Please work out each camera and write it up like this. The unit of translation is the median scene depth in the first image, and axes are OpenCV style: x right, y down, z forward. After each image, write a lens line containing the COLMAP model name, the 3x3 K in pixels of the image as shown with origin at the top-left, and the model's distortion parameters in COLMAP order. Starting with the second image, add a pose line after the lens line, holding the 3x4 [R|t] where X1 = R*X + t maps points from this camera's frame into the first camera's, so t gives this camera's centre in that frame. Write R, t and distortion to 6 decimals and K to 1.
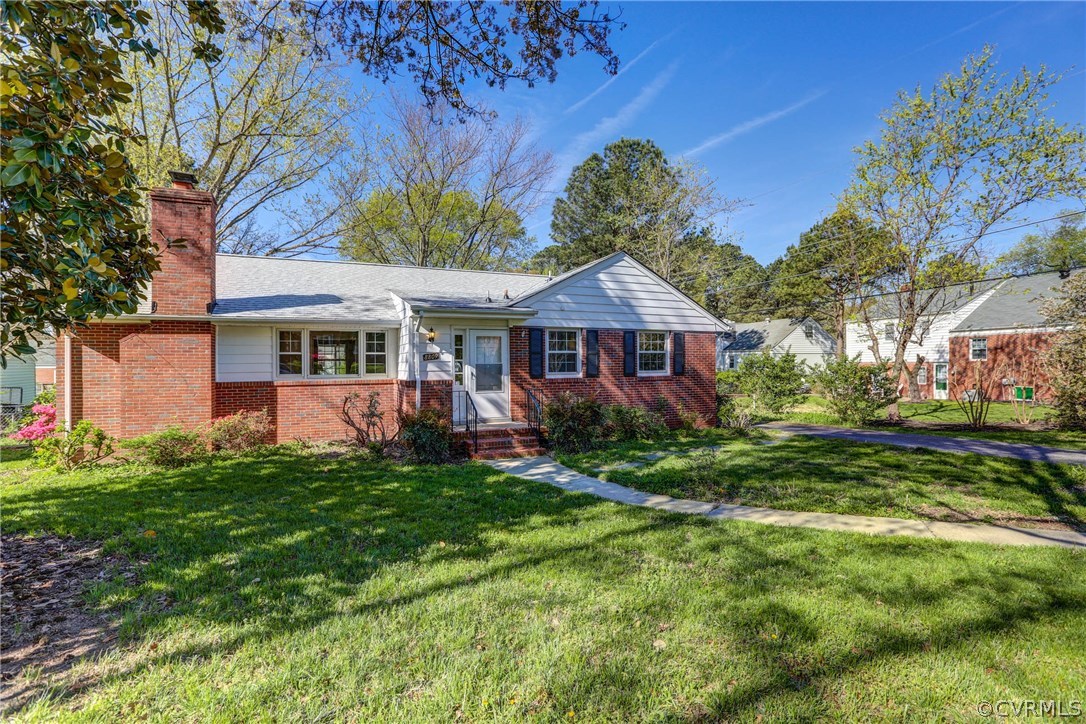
lens RADIAL K [[496.4, 0, 543.0], [0, 496.4, 362.0], [0, 0, 1]] dist [-0.052479, 0.025840]
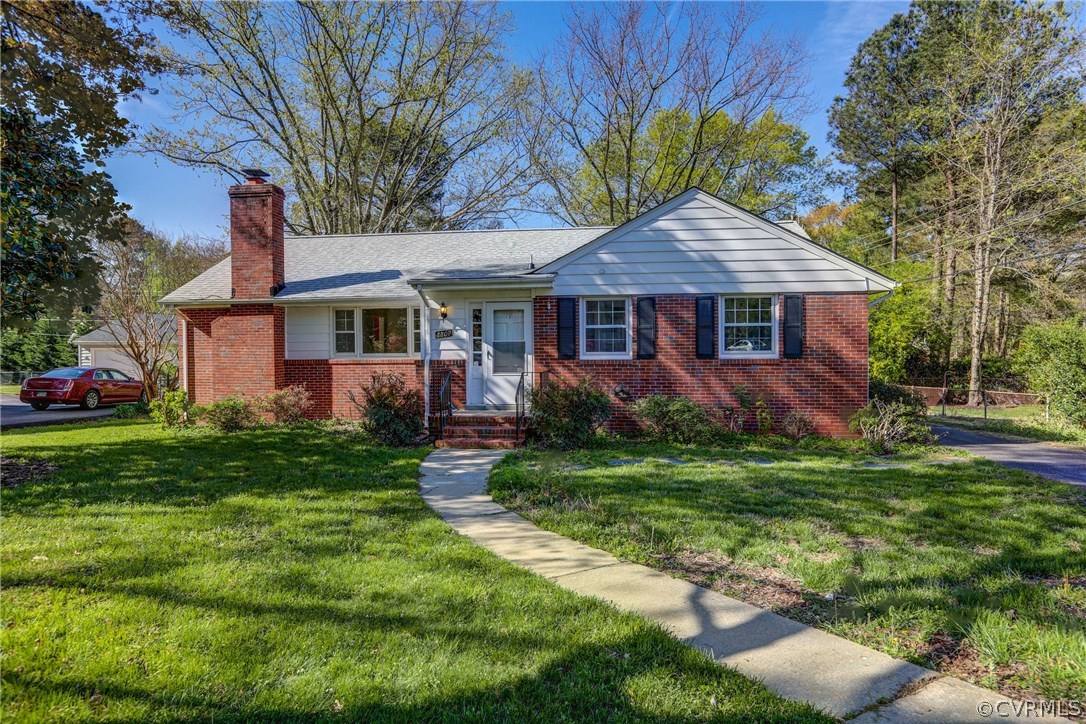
lens RADIAL K [[656.8, 0, 543.0], [0, 656.8, 362.0], [0, 0, 1]] dist [-0.011048, 0.000806]
pose [[0.851792, 0.012801, -0.523724, 0.546482], [0.003681, 0.999531, 0.030417, 0.004696], [0.523867, -0.027837, 0.851345, 0.058978]]
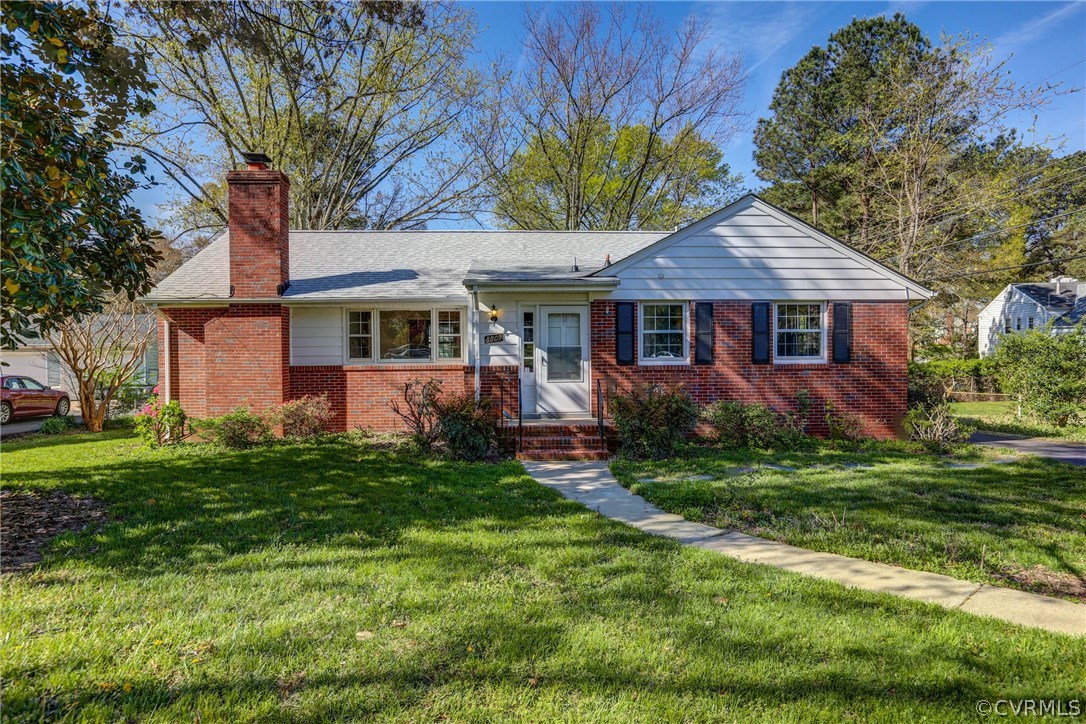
lens RADIAL K [[643.4, 0, 543.0], [0, 643.4, 362.0], [0, 0, 1]] dist [-0.016316, 0.002678]
pose [[0.933353, 0.008028, -0.358869, 0.246281], [0.001585, 0.999648, 0.026486, 0.000479], [0.358955, -0.025290, 0.933012, -0.013267]]
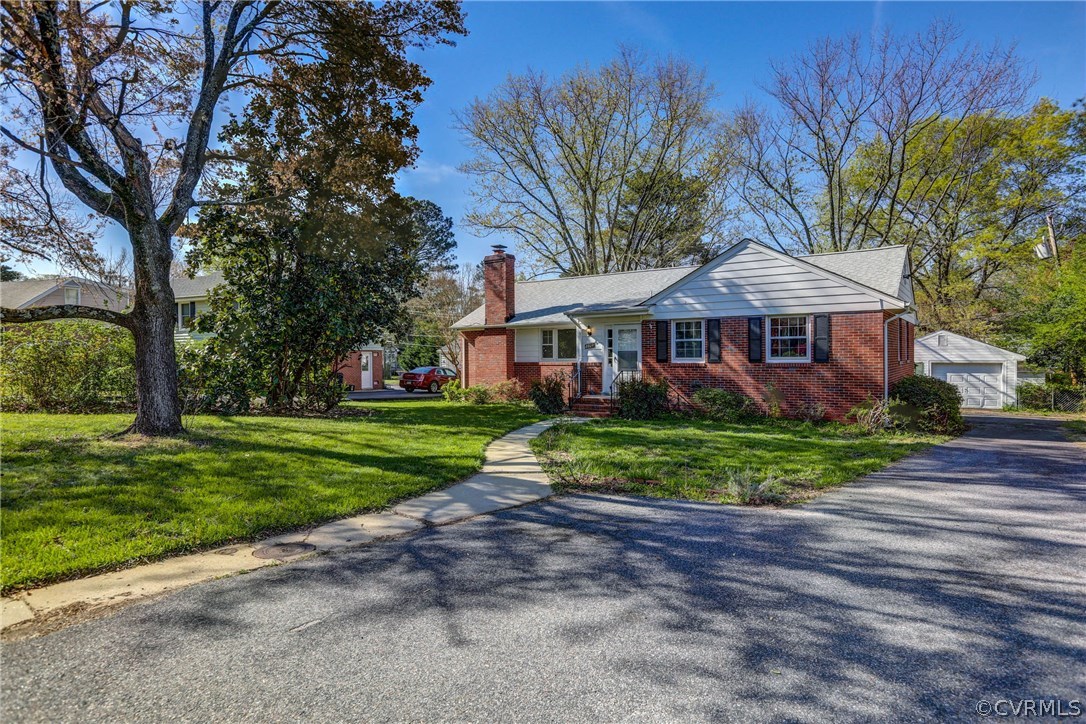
lens RADIAL K [[598.0, 0, 557.8], [0, 598.0, 357.2], [0, 0, 1]] dist [-0.023731, 0.001077]
pose [[0.519800, 0.005819, -0.854268, 1.144570], [0.010992, 0.999848, 0.013498, -0.002630], [0.854217, -0.016406, 0.519657, 0.033234]]
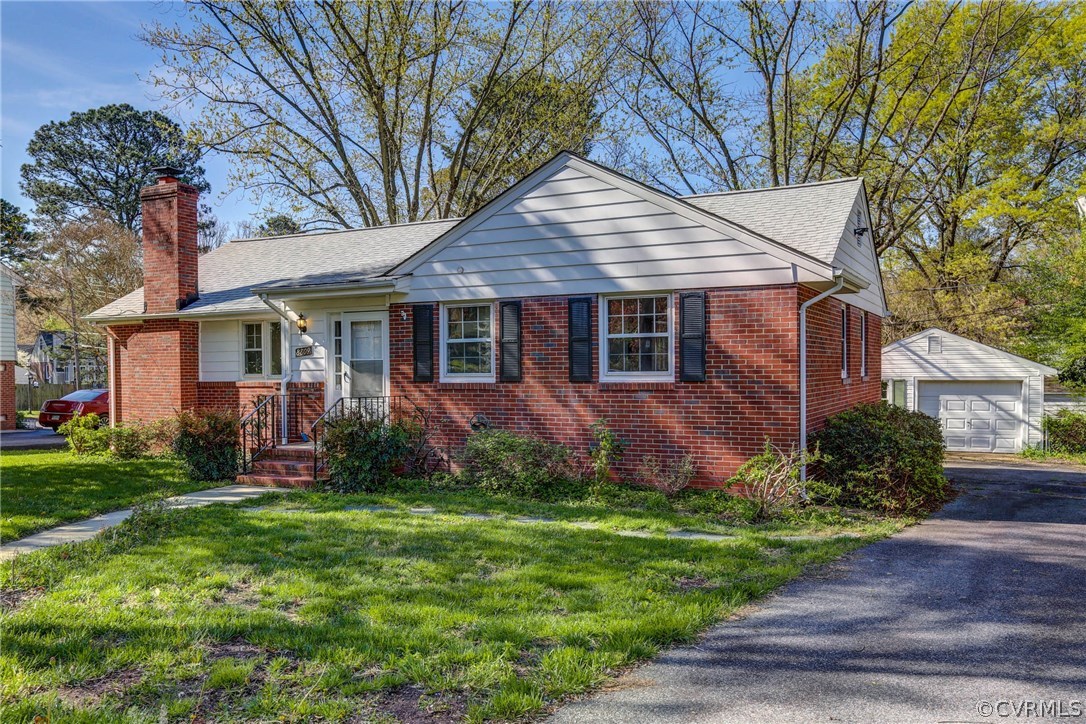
lens RADIAL K [[890.1, 0, 541.0], [0, 890.1, 395.0], [0, 0, 1]] dist [-0.007010, -0.004037]
pose [[0.629458, 0.025304, -0.776623, 1.033189], [0.010503, 0.999101, 0.041066, 0.003568], [0.776964, -0.034006, 0.628626, 0.406558]]
